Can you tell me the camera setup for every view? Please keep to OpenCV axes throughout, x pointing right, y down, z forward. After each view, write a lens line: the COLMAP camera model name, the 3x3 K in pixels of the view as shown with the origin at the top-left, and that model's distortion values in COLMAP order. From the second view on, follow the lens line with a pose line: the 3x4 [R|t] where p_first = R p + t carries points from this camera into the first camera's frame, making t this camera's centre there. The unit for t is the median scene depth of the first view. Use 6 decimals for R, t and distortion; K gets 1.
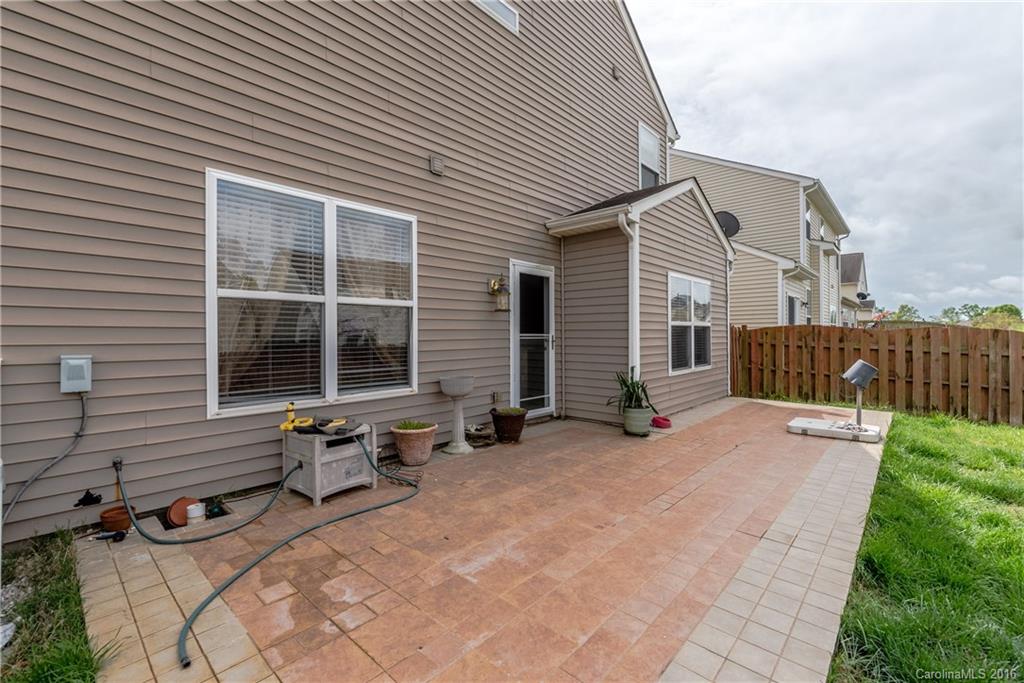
lens RADIAL K [[441.7, 0, 511.9], [0, 441.7, 335.5], [0, 0, 1]] dist [-0.000892, -0.000466]
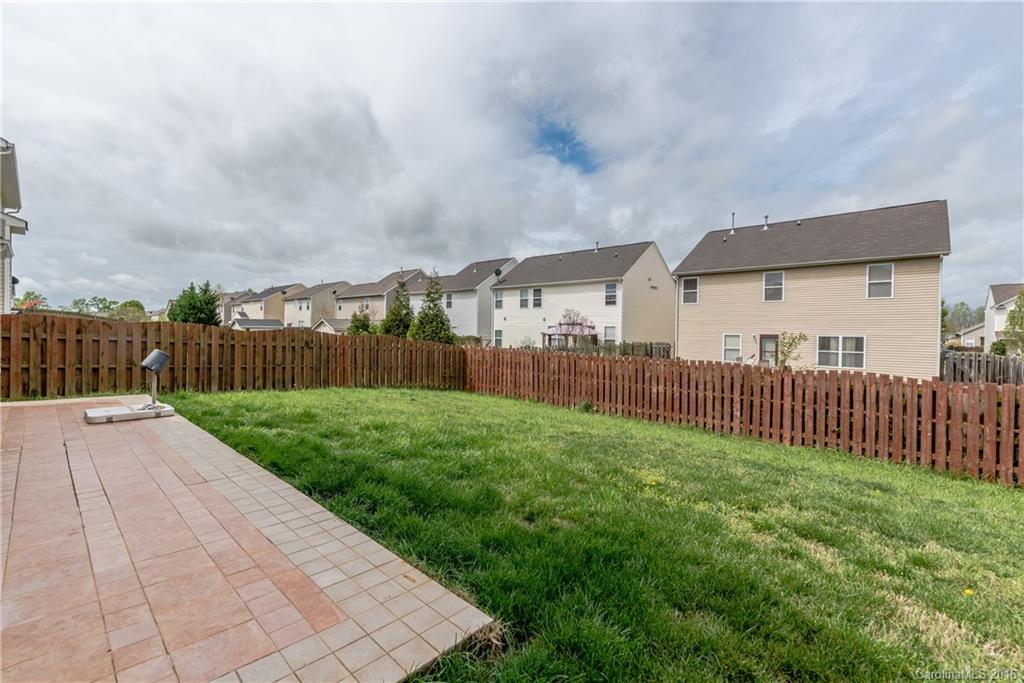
lens RADIAL K [[441.7, 0, 511.9], [0, 441.7, 335.5], [0, 0, 1]] dist [-0.000892, -0.000466]
pose [[0.007572, -0.002956, 0.999967, -0.245476], [-0.018608, 0.999822, 0.003096, -0.002304], [-0.999798, -0.018631, 0.007516, 0.023008]]
